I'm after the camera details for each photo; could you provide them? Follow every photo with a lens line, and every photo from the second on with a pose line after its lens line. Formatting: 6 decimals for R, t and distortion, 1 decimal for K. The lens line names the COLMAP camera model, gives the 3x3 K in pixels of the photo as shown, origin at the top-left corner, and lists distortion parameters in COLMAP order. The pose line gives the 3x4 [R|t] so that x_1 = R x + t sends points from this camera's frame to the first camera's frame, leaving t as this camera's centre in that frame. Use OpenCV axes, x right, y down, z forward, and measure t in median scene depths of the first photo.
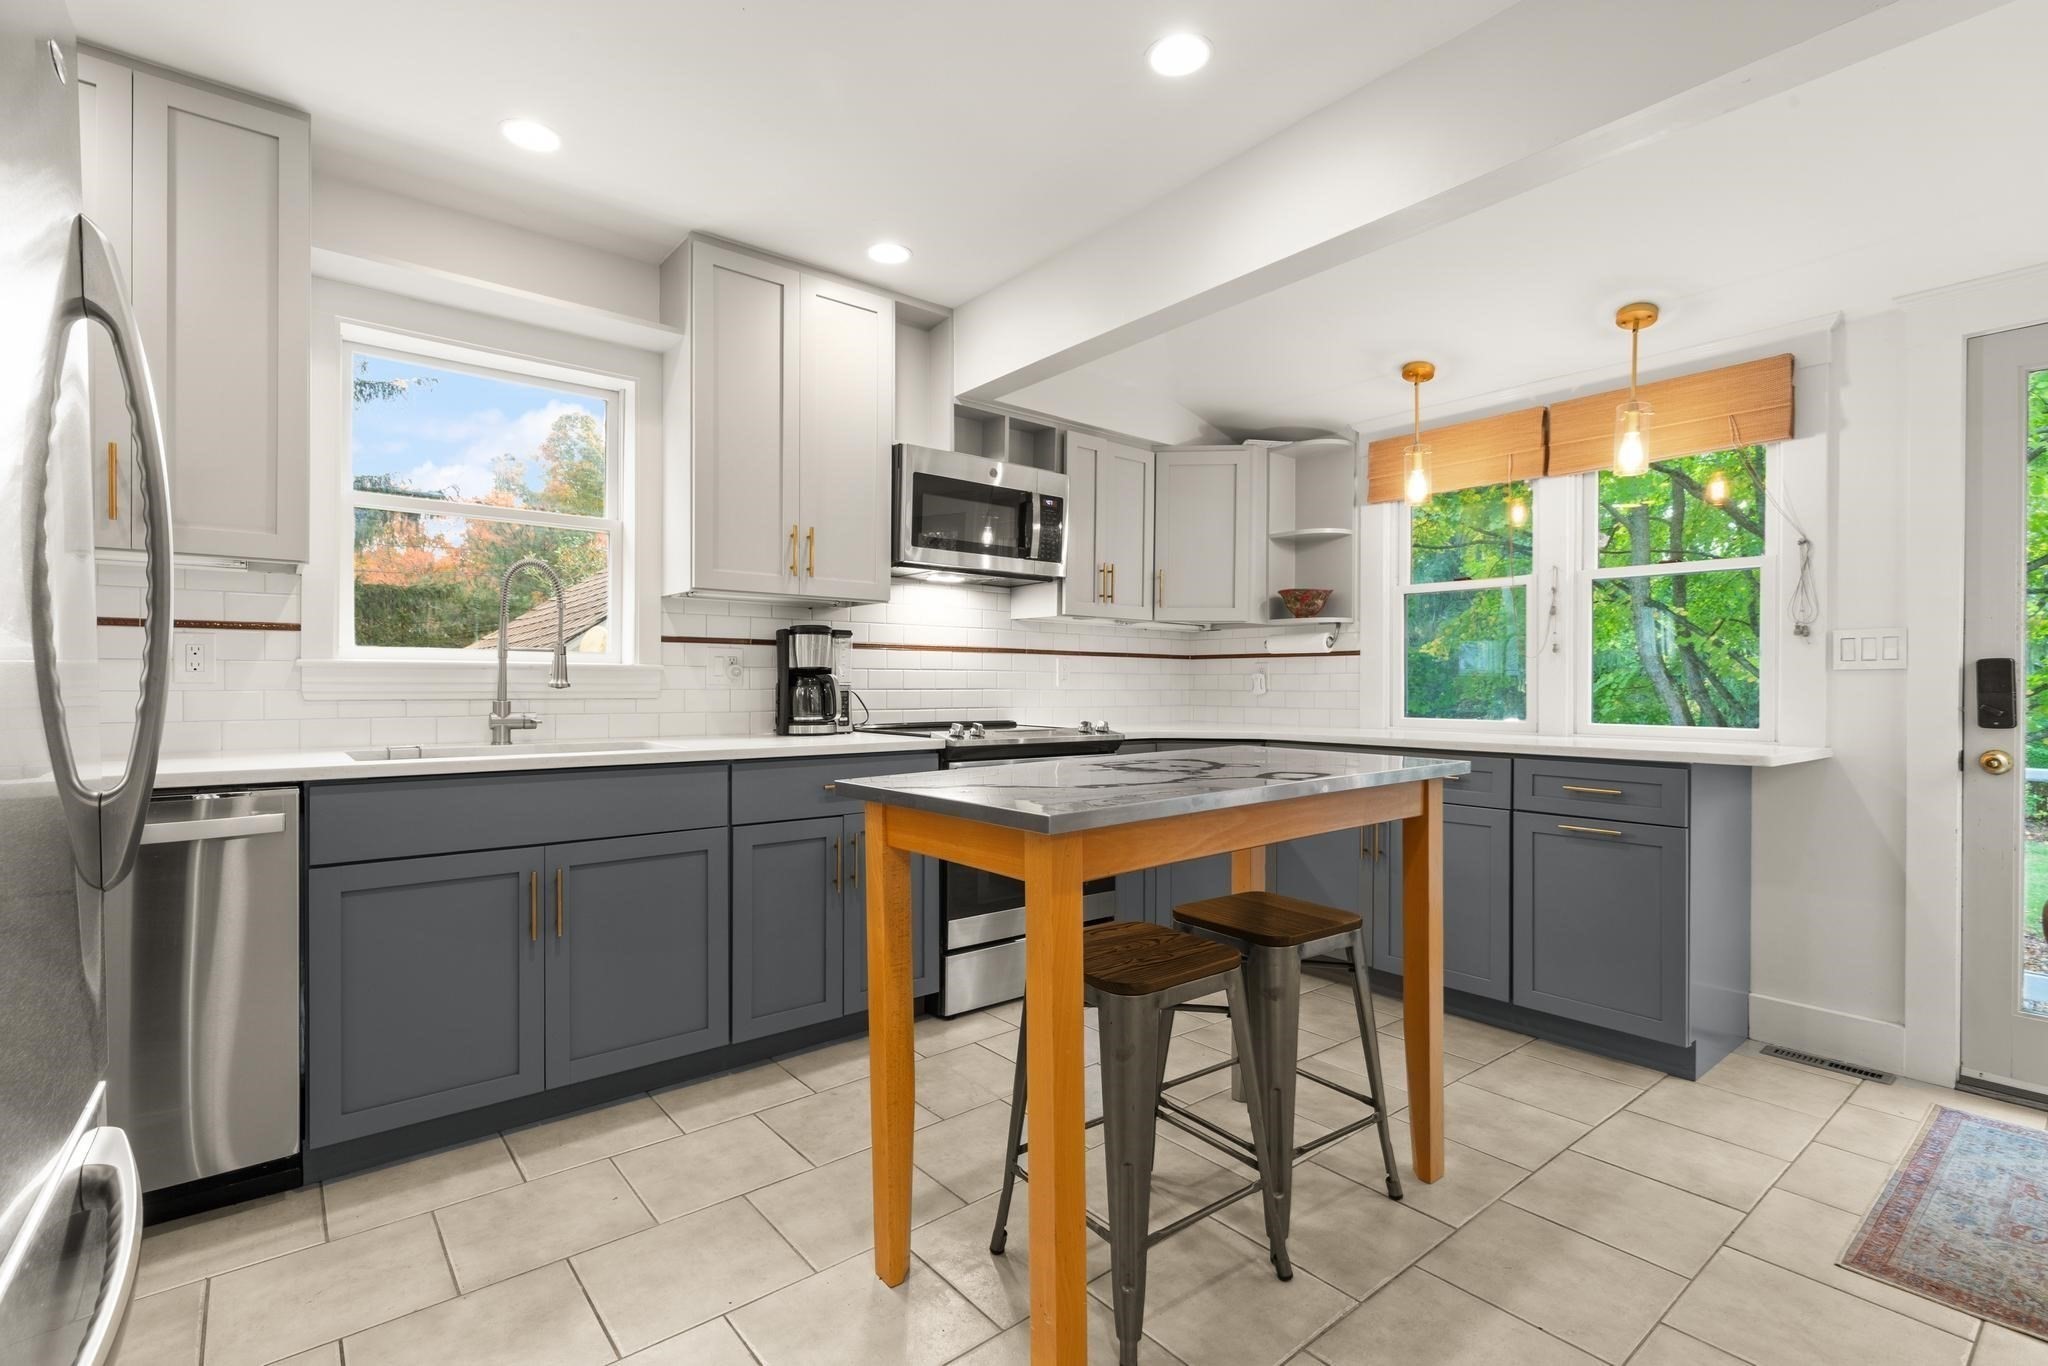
lens RADIAL K [[954.6, 0, 1031.4], [0, 954.6, 686.8], [0, 0, 1]] dist [0.002296, 0.001733]
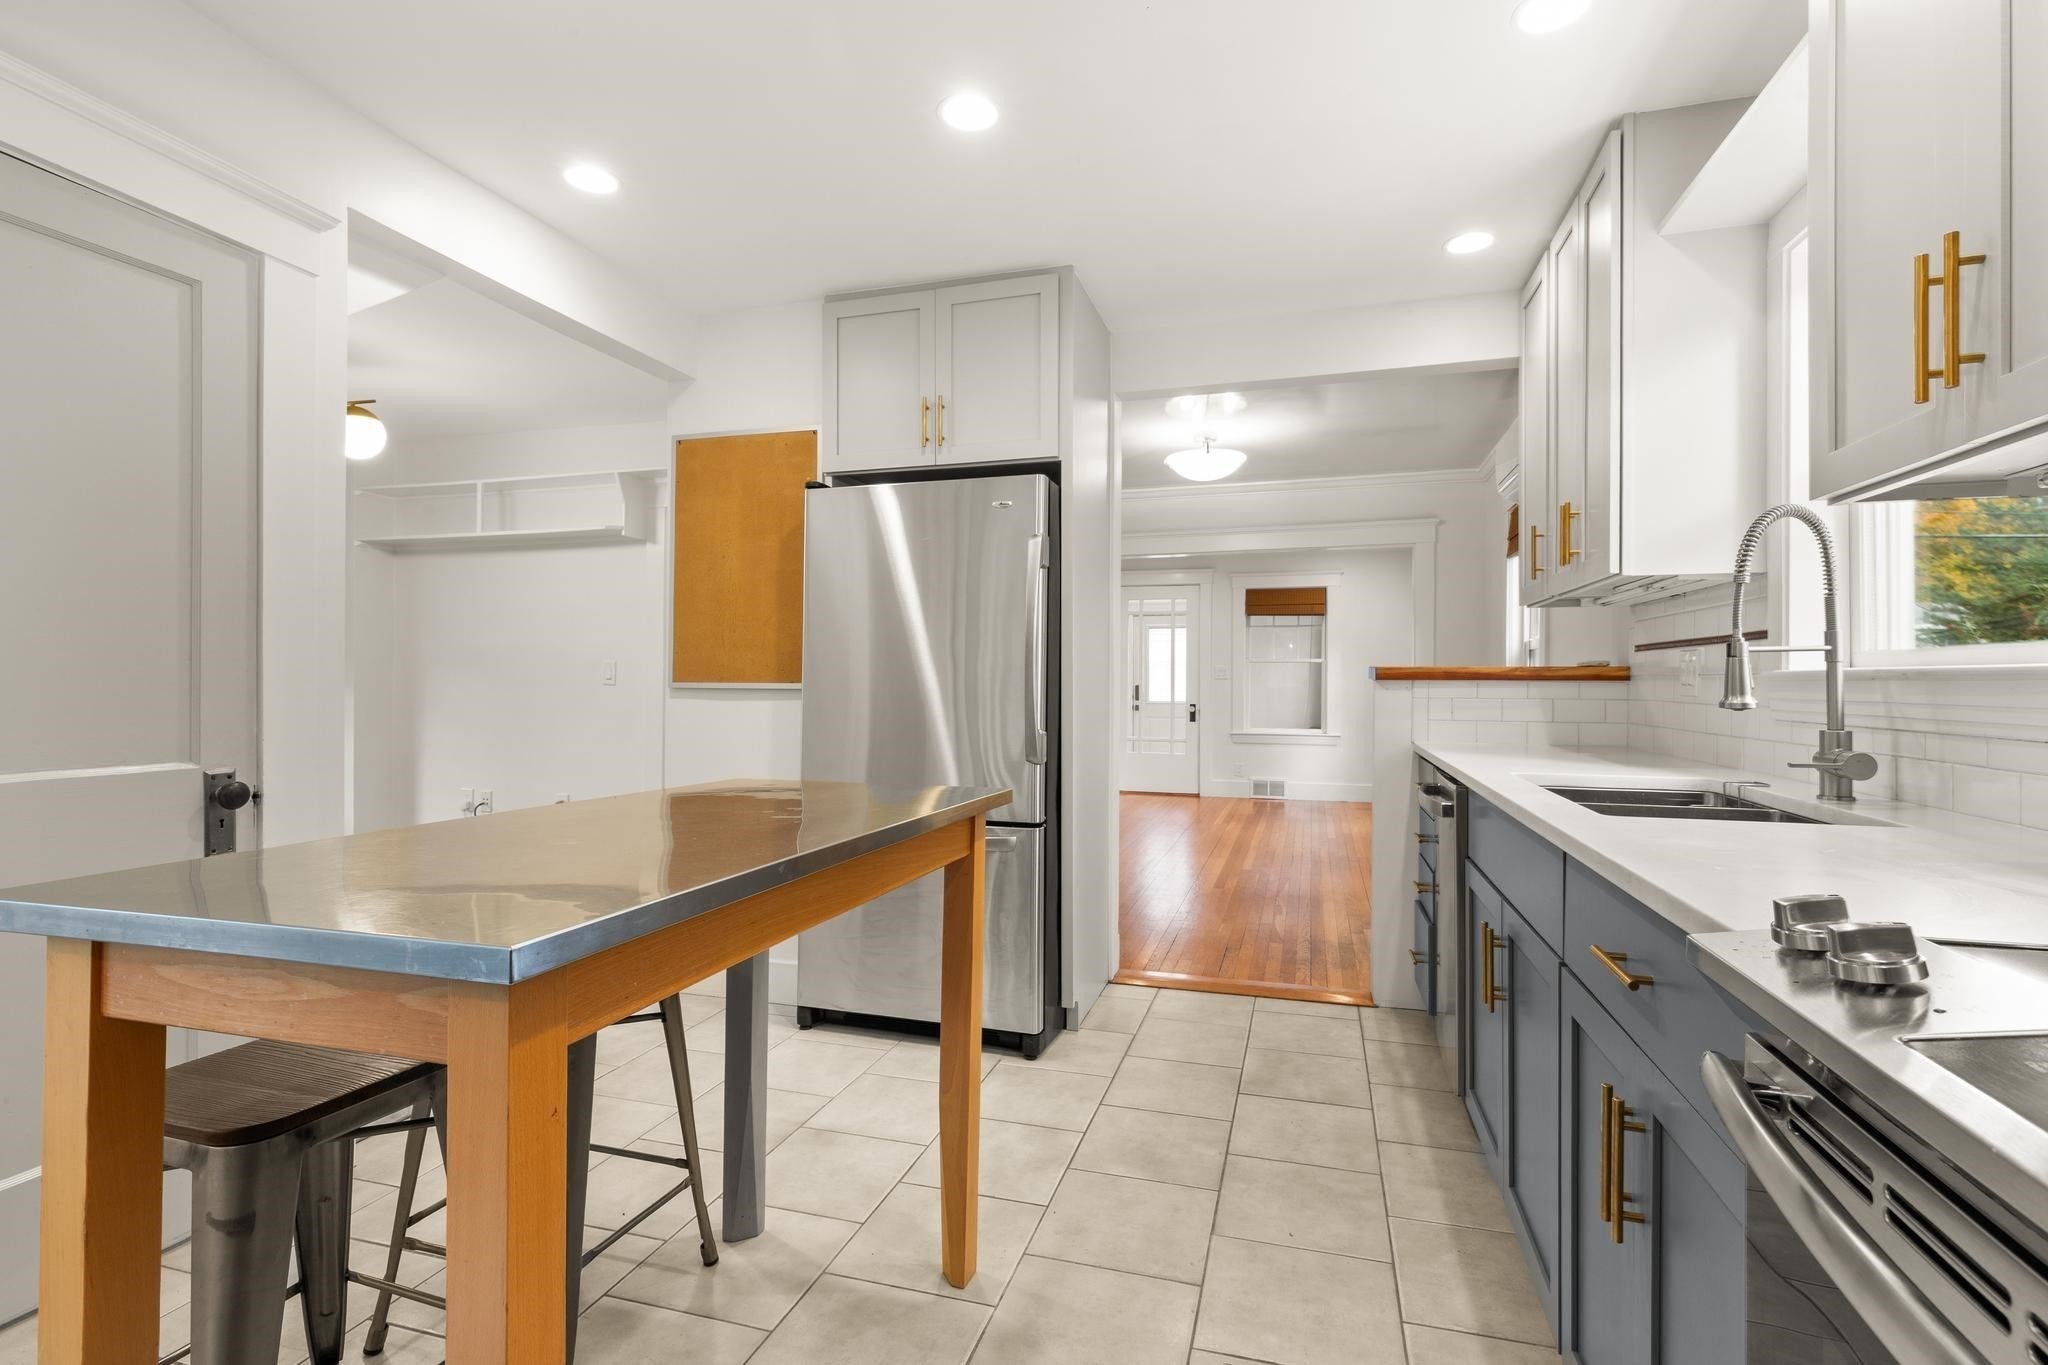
lens RADIAL K [[954.6, 0, 1009.8], [0, 954.6, 676.7], [0, 0, 1]] dist [0.002296, 0.001733]
pose [[-0.840429, -0.007642, -0.541867, 0.179541], [-0.006199, 0.999971, -0.004488, -0.010388], [0.541886, -0.000413, -0.840452, 0.907729]]
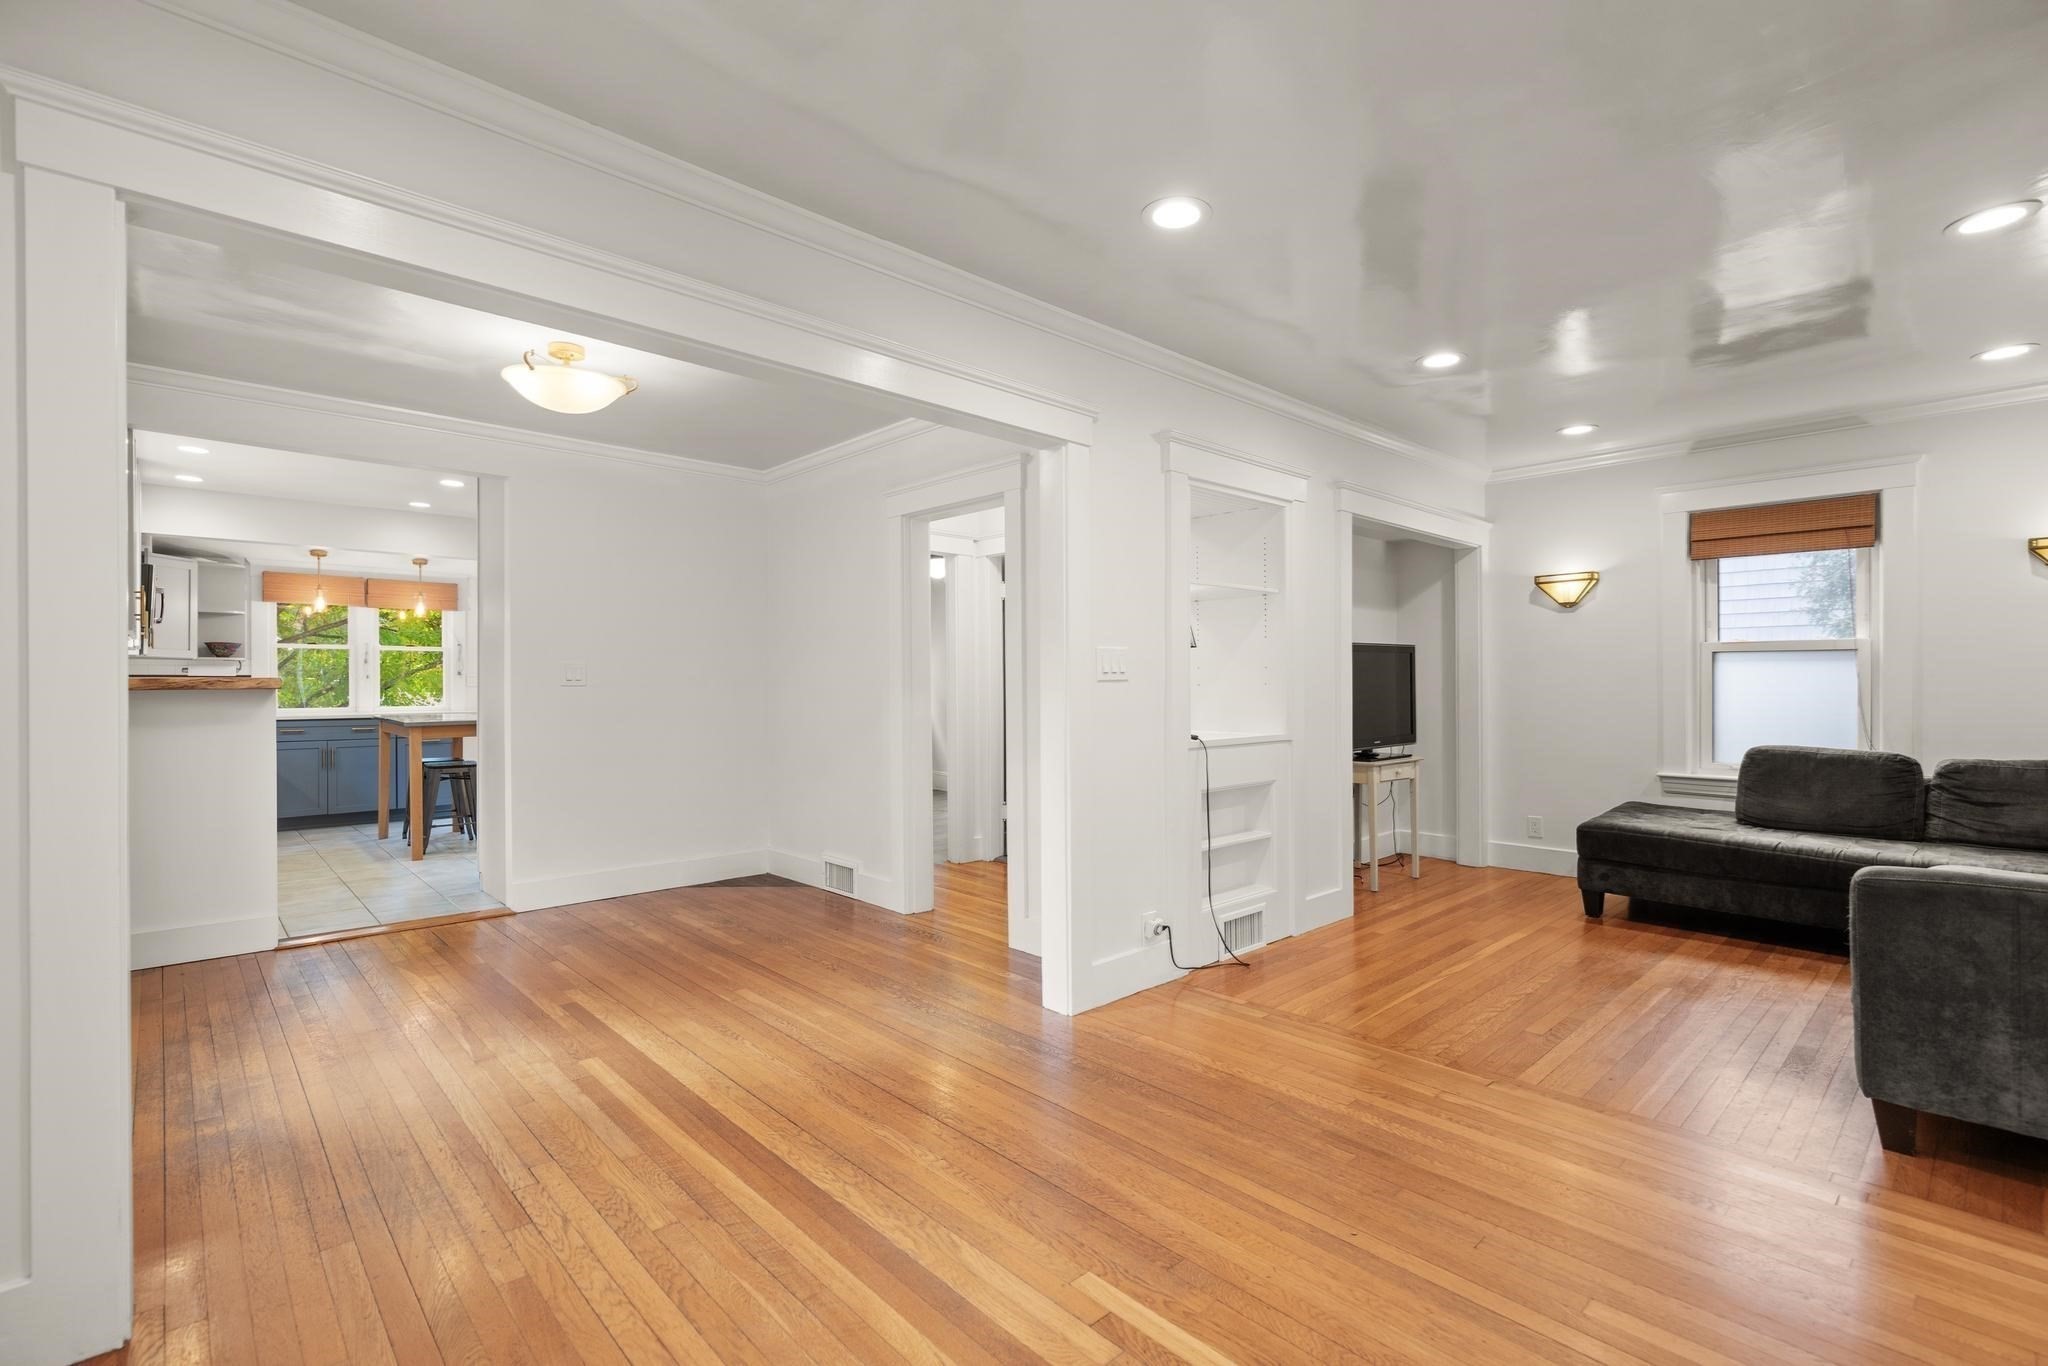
lens RADIAL K [[954.6, 0, 1042.4], [0, 954.6, 678.1], [0, 0, 1]] dist [0.002296, 0.001733]
pose [[-0.056474, 0.005356, 0.998390, -1.810367], [0.003234, 0.999981, -0.005182, -0.018870], [-0.998399, 0.002936, -0.056491, -0.527379]]
